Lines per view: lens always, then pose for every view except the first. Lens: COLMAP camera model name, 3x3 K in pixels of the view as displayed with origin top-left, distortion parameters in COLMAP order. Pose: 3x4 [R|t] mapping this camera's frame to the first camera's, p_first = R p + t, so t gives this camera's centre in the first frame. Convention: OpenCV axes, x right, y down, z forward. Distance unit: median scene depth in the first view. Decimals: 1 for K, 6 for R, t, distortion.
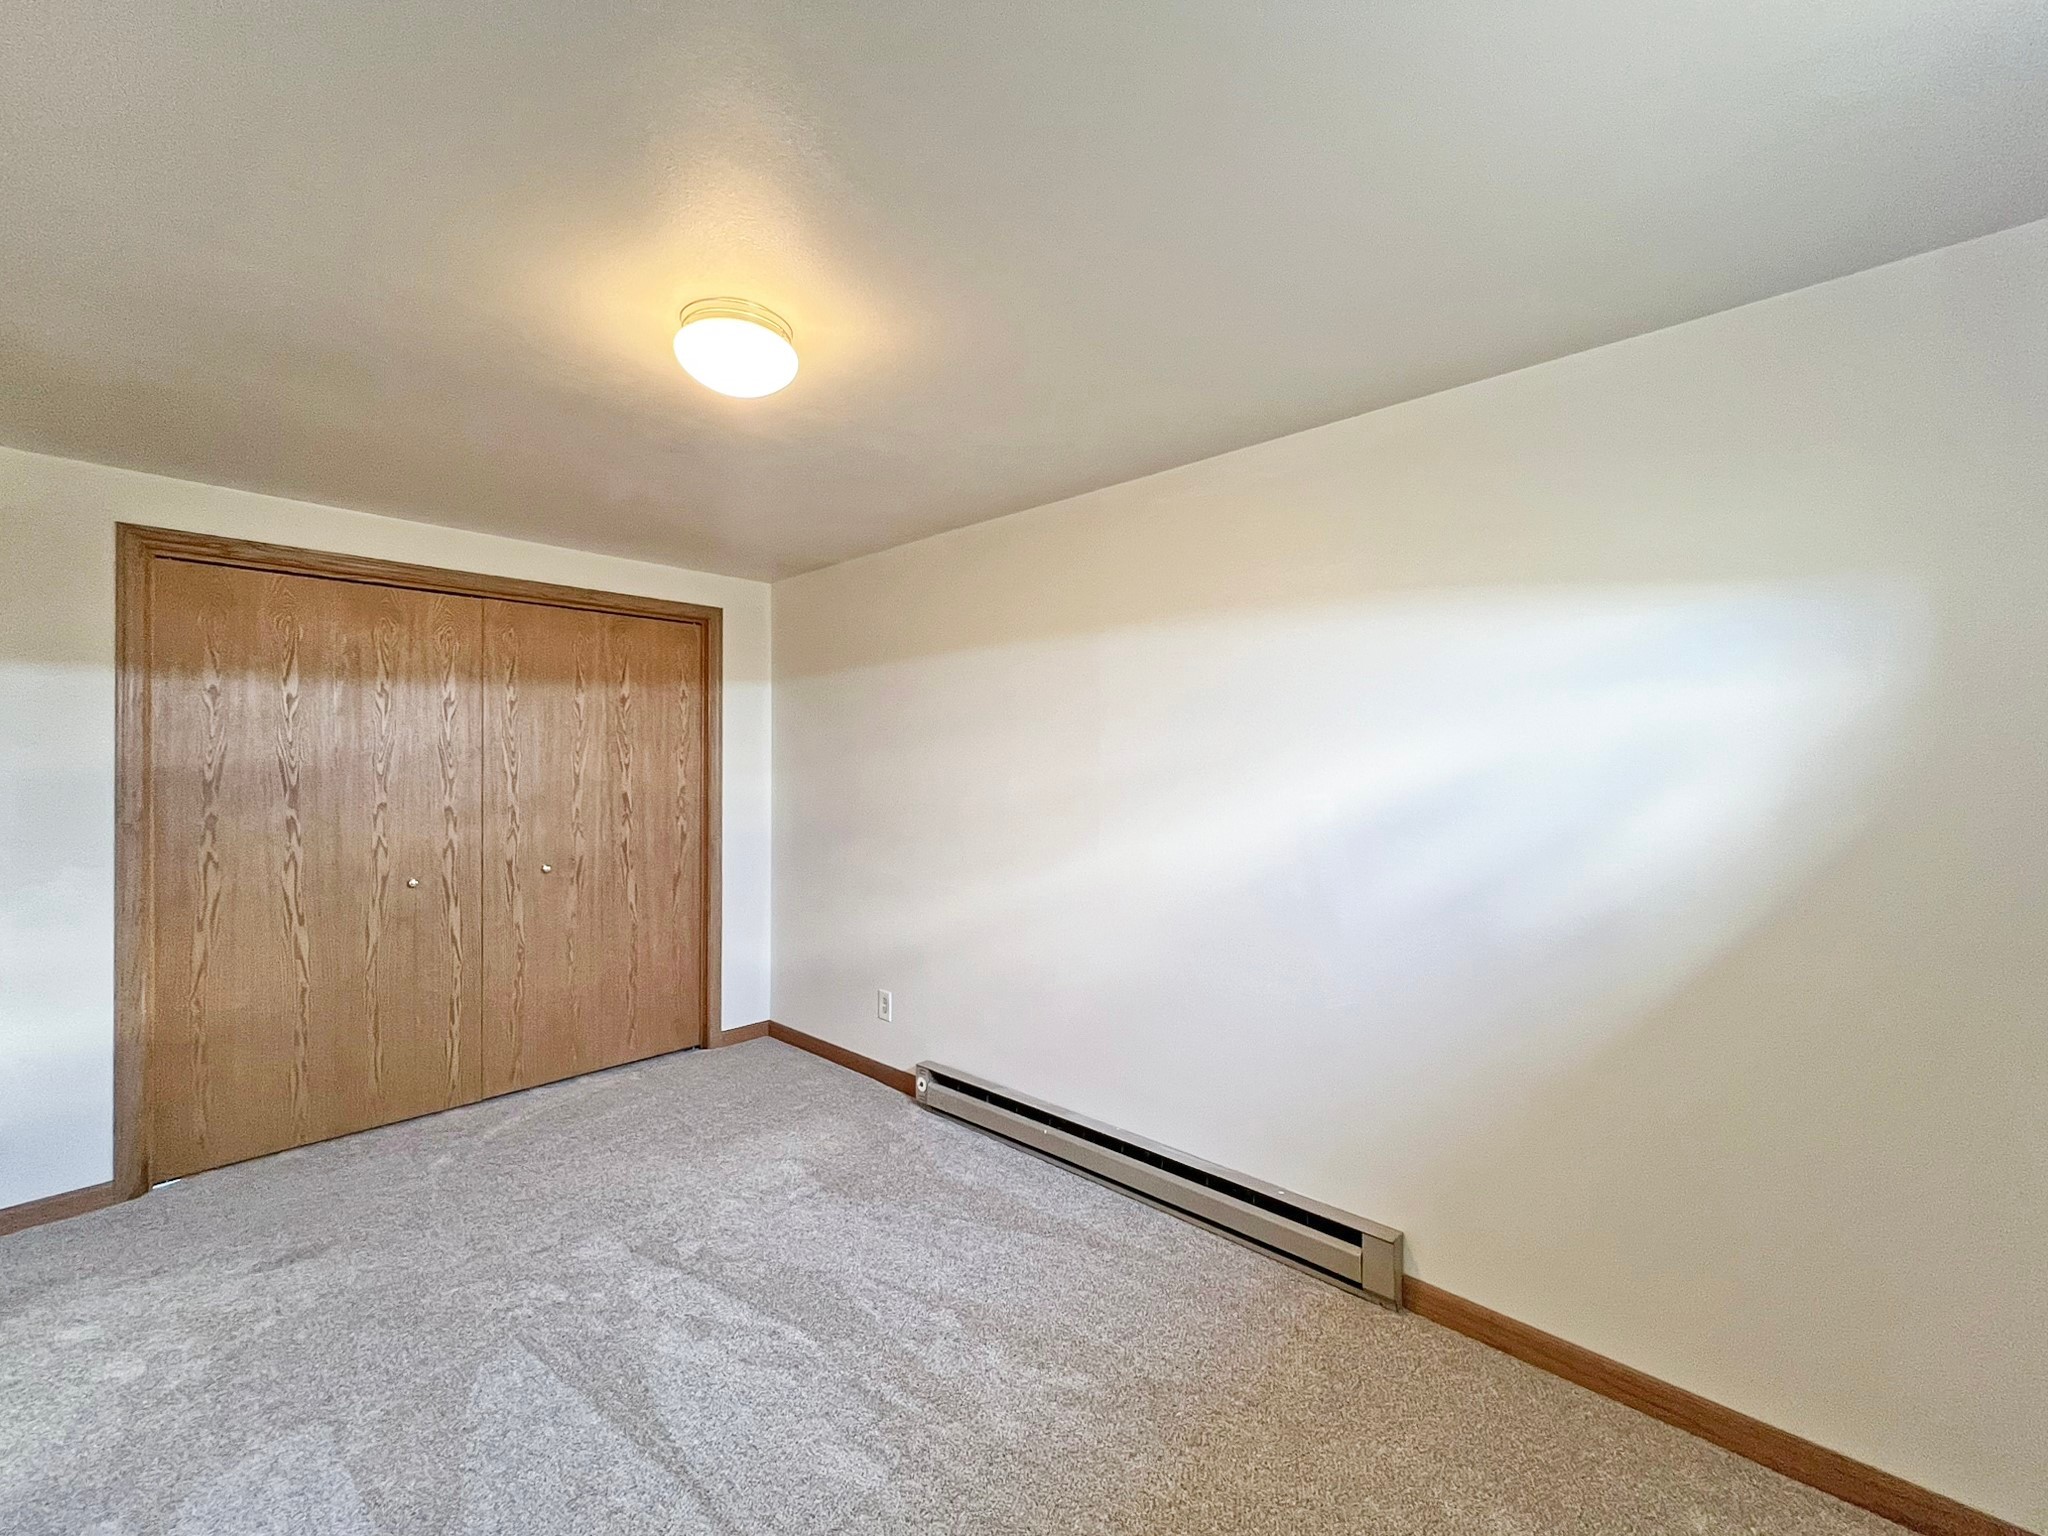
lens RADIAL K [[827.2, 0, 1026.6], [0, 827.2, 769.6], [0, 0, 1]] dist [-0.004558, 0.001012]
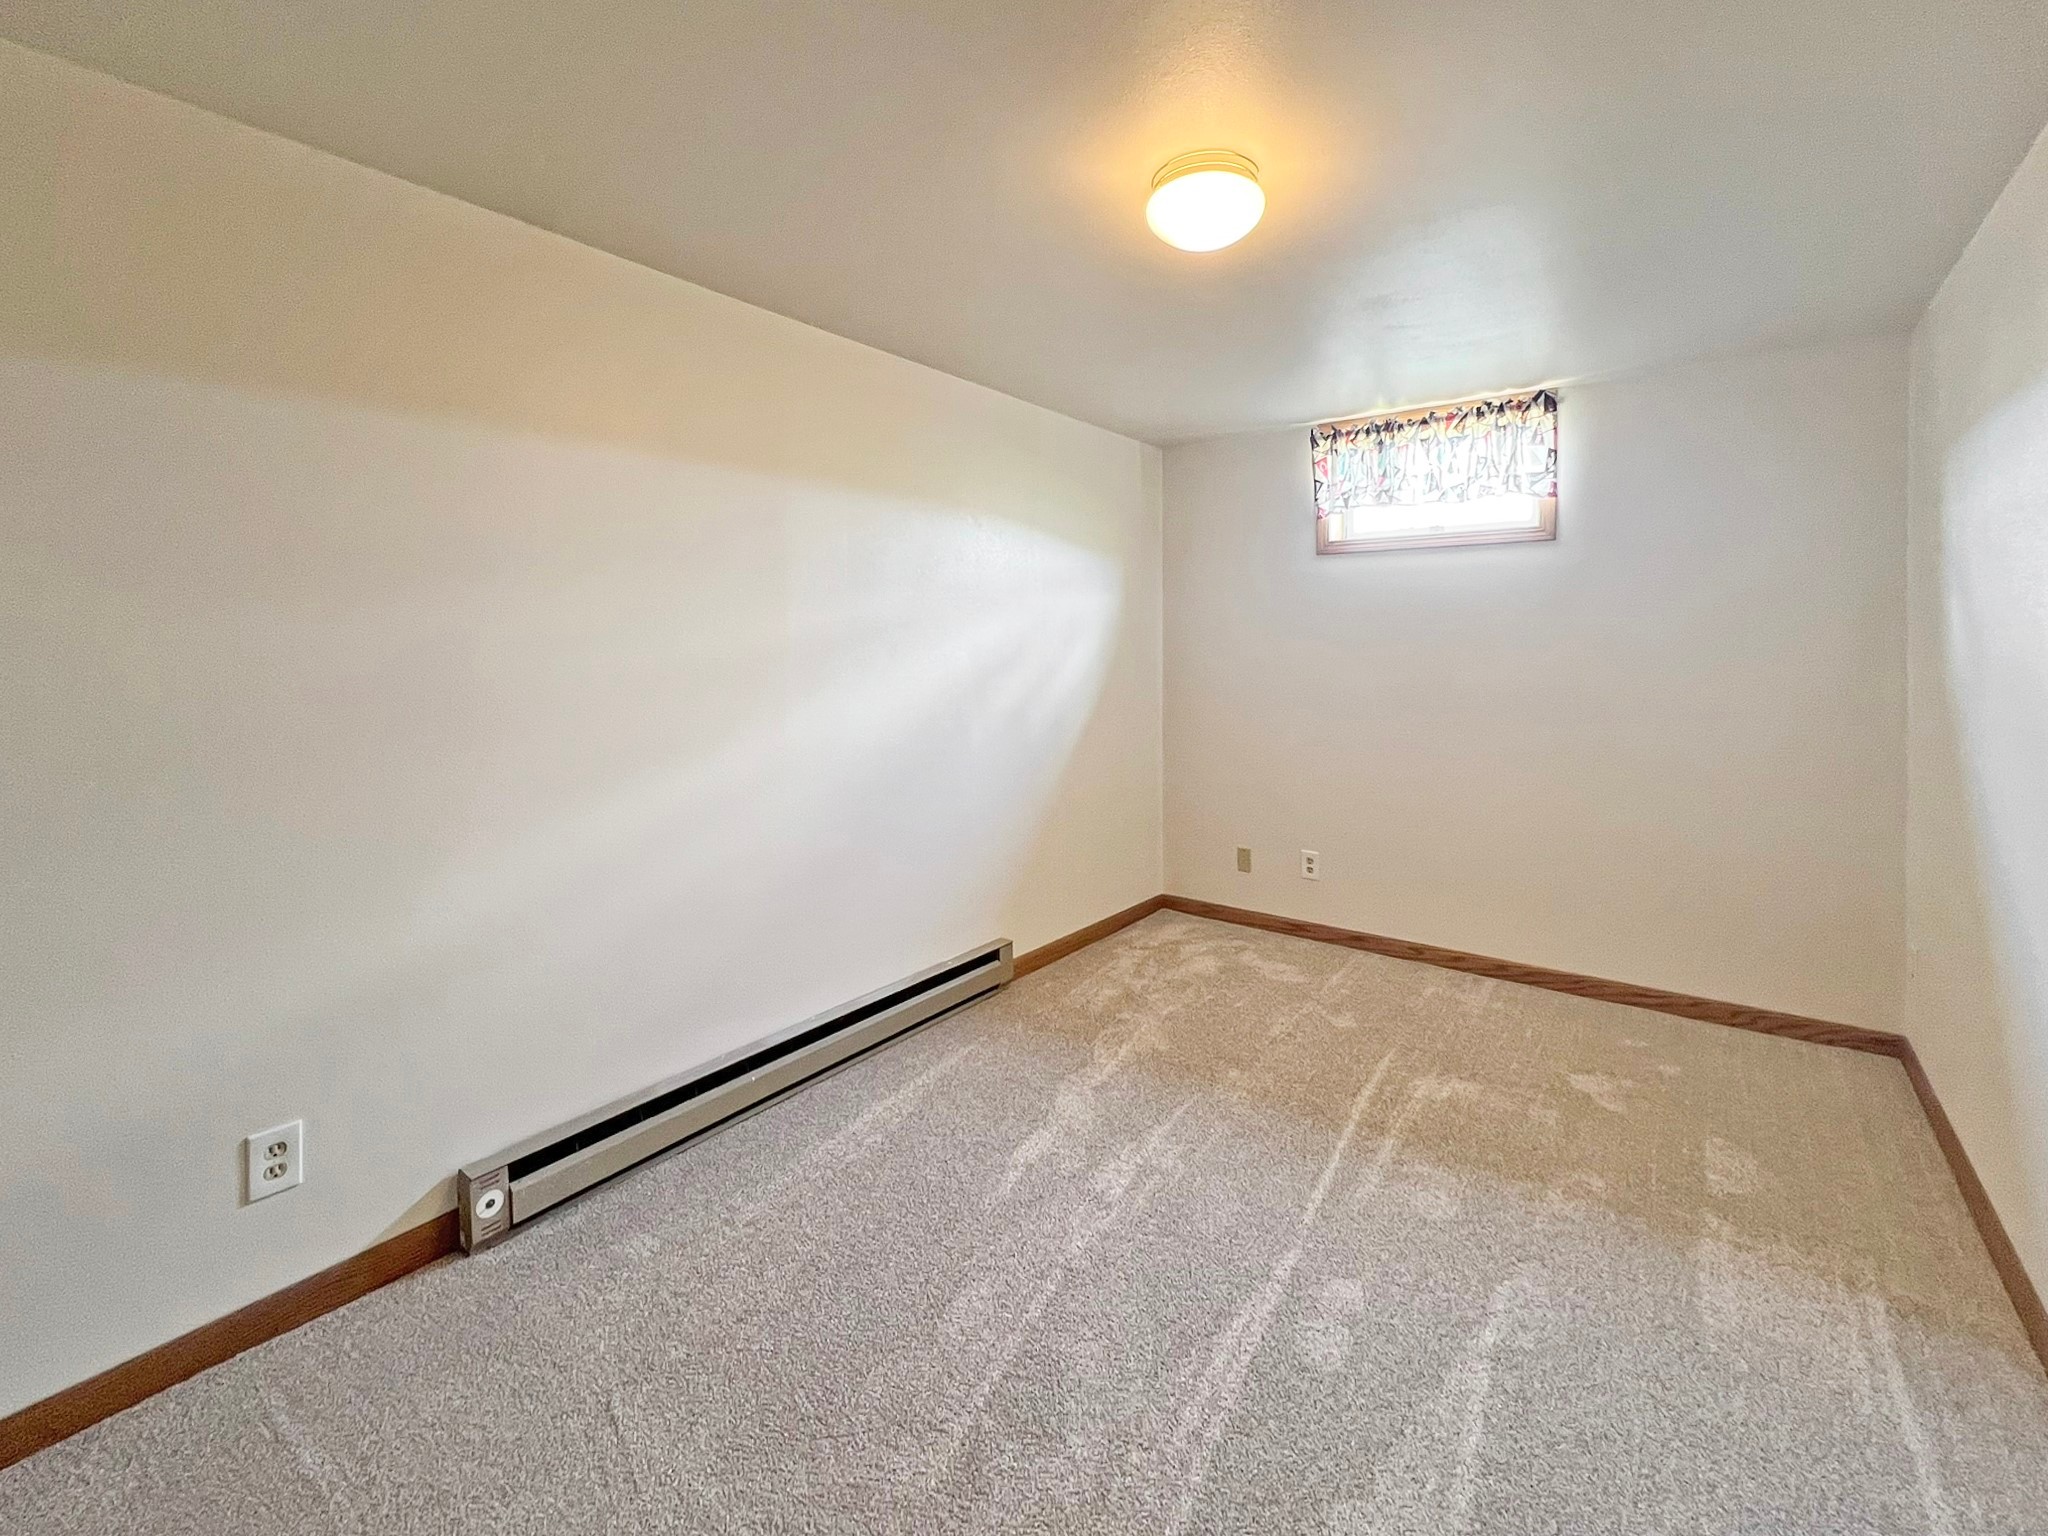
lens RADIAL K [[827.2, 0, 1026.6], [0, 827.2, 763.4], [0, 0, 1]] dist [-0.004558, 0.001012]
pose [[-0.083552, -0.122022, 0.989004, -0.710362], [0.014914, 0.992210, 0.123678, 0.037193], [-0.996392, 0.025084, -0.081081, 0.748272]]
